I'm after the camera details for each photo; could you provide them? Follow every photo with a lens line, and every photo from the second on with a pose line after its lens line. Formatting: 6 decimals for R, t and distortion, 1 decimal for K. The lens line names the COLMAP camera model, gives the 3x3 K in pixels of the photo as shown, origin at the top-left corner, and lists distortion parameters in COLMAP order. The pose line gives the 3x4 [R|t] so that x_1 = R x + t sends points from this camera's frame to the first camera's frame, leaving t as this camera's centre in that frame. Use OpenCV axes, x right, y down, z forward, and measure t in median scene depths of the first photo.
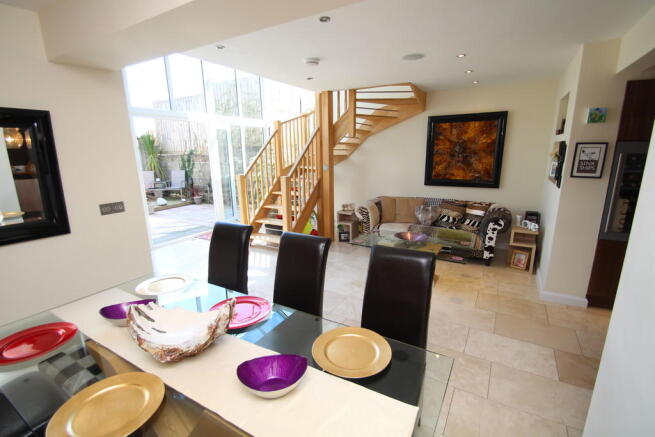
lens RADIAL K [[298.7, 0, 329.1], [0, 298.7, 220.9], [0, 0, 1]] dist [0.002382, -0.000049]
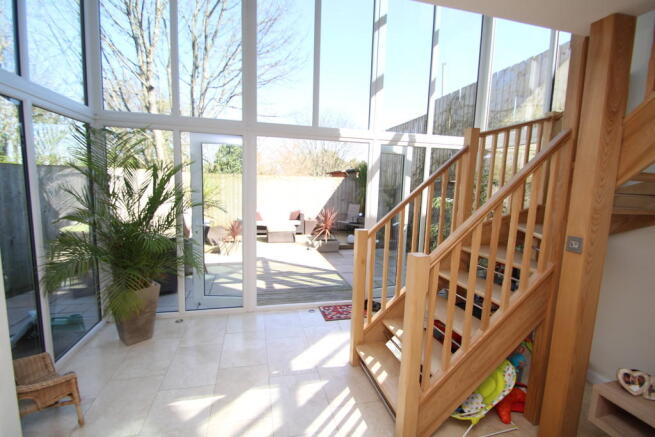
lens RADIAL K [[298.7, 0, 329.1], [0, 298.7, 220.9], [0, 0, 1]] dist [0.002382, -0.000049]
pose [[0.683377, 0.123875, -0.719480, 0.035843], [-0.207110, 0.977907, -0.028348, -0.127137], [0.700073, 0.168384, 0.693935, 0.524170]]
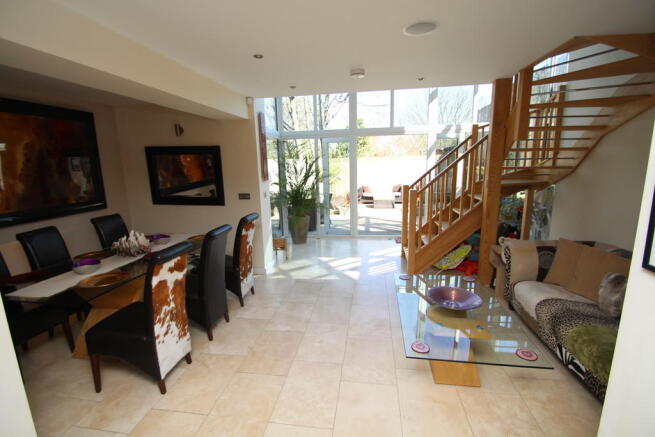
lens RADIAL K [[298.7, 0, 329.1], [0, 298.7, 220.9], [0, 0, 1]] dist [0.002382, -0.000049]
pose [[0.354960, 0.180236, -0.917343, 0.508553], [-0.196263, 0.973740, 0.115374, -0.090995], [0.914048, 0.139087, 0.381013, 0.345796]]
